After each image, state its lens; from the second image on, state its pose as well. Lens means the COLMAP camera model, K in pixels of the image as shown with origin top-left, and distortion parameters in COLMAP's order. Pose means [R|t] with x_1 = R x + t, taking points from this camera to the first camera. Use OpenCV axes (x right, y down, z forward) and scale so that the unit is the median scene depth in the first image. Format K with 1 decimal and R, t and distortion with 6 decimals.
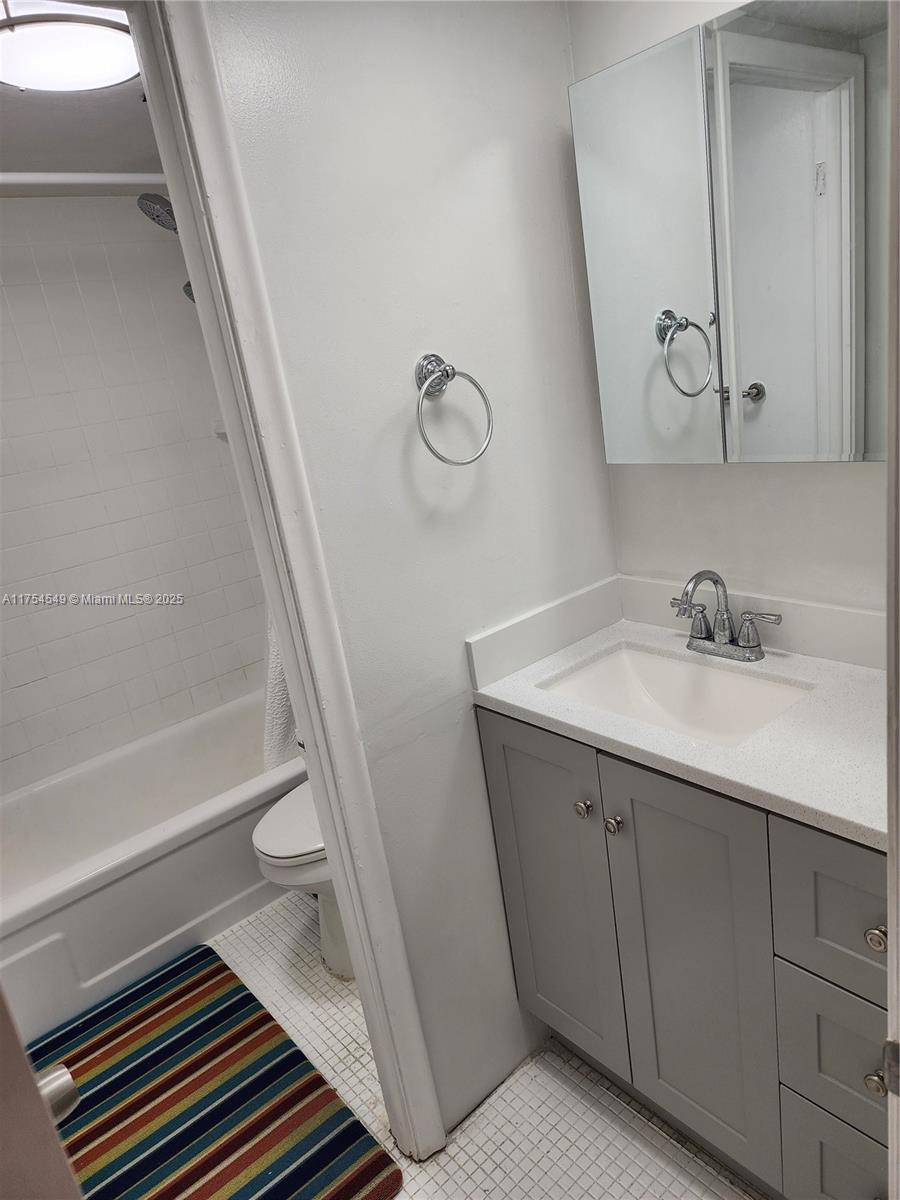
lens RADIAL K [[799.9, 0, 461.2], [0, 799.9, 625.8], [0, 0, 1]] dist [0.073761, -0.063953]
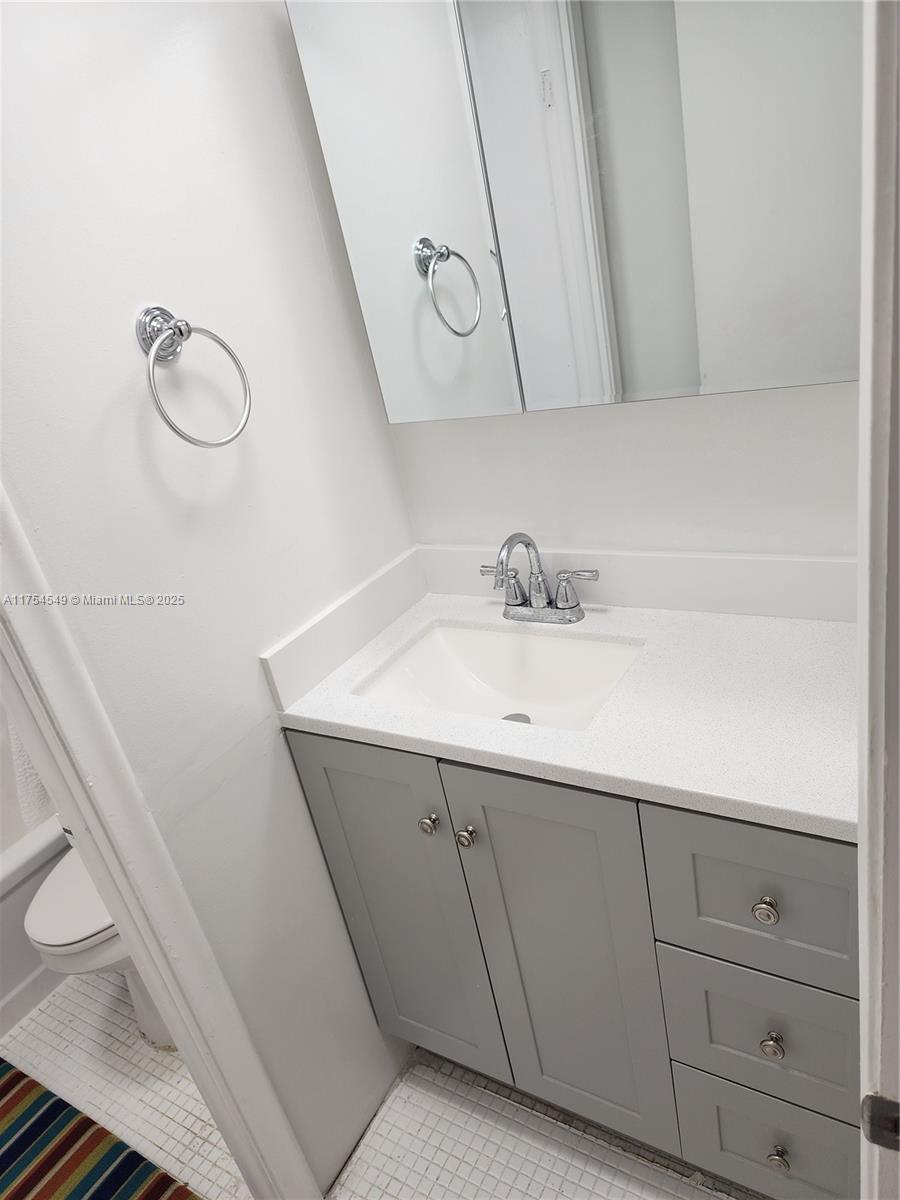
lens RADIAL K [[816.8, 0, 449.7], [0, 816.8, 630.8], [0, 0, 1]] dist [0.074840, -0.075807]
pose [[0.953898, -0.166497, 0.249716, -0.013458], [0.150331, 0.985178, 0.082611, -0.045401], [-0.259770, -0.041262, 0.964789, 0.124053]]
